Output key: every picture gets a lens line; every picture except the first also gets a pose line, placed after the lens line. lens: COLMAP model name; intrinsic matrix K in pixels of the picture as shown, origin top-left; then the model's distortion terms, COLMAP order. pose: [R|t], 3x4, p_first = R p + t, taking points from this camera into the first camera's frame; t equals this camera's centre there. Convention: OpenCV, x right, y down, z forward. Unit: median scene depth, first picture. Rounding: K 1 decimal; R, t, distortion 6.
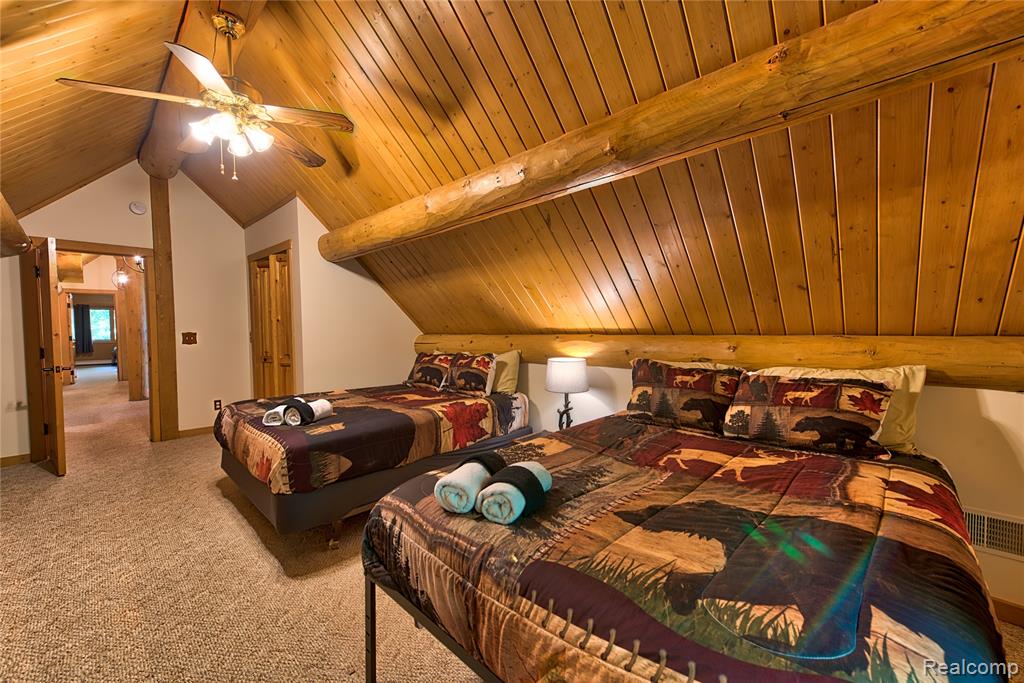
lens RADIAL K [[406.0, 0, 510.9], [0, 406.0, 341.2], [0, 0, 1]] dist [0.010974, -0.002999]
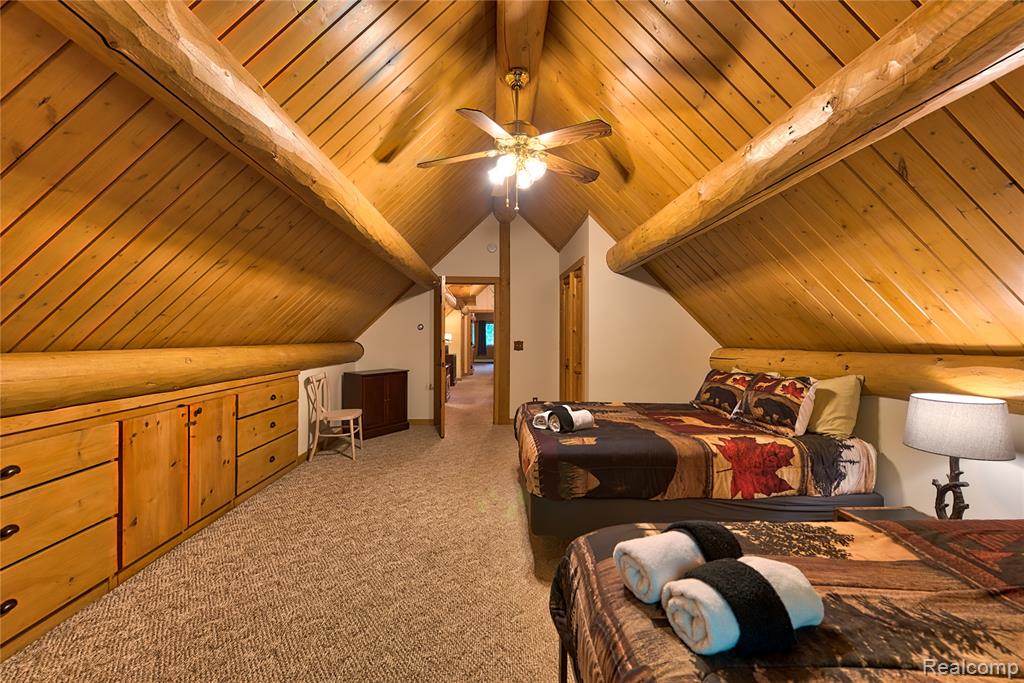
lens RADIAL K [[406.0, 0, 510.9], [0, 406.0, 341.2], [0, 0, 1]] dist [0.010974, -0.002999]
pose [[0.719071, 0.017269, -0.694722, 0.092944], [-0.035450, 0.999301, -0.011853, -0.008199], [0.694032, 0.033150, 0.719181, 0.140418]]
